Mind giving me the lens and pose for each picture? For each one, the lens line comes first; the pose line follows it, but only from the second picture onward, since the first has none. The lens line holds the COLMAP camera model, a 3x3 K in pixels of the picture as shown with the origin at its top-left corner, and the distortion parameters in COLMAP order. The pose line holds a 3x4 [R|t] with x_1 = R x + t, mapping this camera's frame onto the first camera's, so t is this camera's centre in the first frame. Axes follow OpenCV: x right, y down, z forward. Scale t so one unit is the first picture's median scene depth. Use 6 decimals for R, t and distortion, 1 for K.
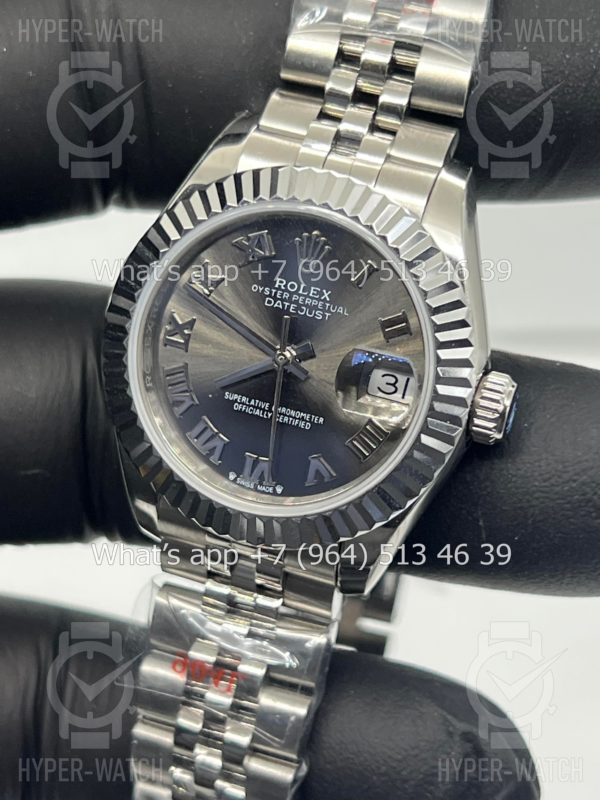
lens RADIAL K [[1843.6, 0, 300.0], [0, 1843.6, 400.0], [0, 0, 1]] dist [0.166943, -0.614140]
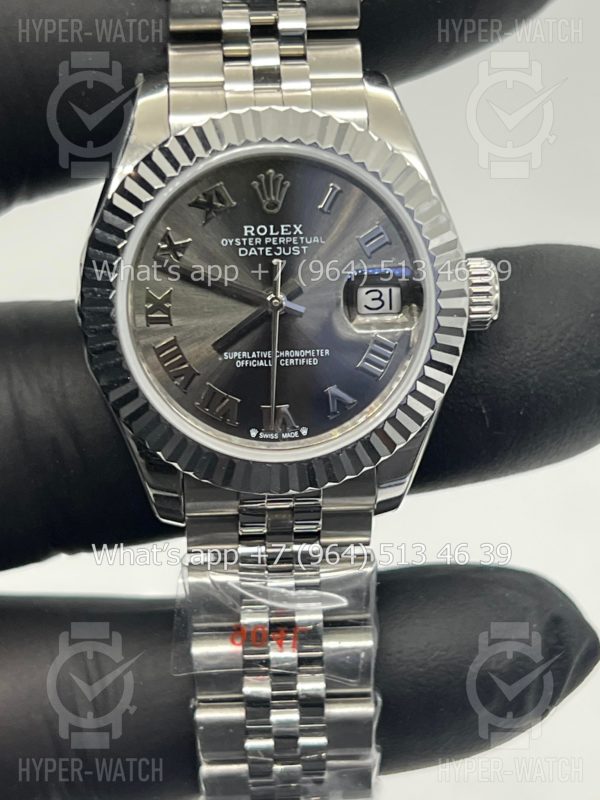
lens RADIAL K [[1843.6, 0, 300.0], [0, 1843.6, 400.0], [0, 0, 1]] dist [0.166943, -0.614140]
pose [[0.931989, -0.283085, 0.226405, -0.233117], [0.281223, 0.958760, 0.041138, -0.009193], [-0.228713, 0.025330, 0.973164, 0.034054]]
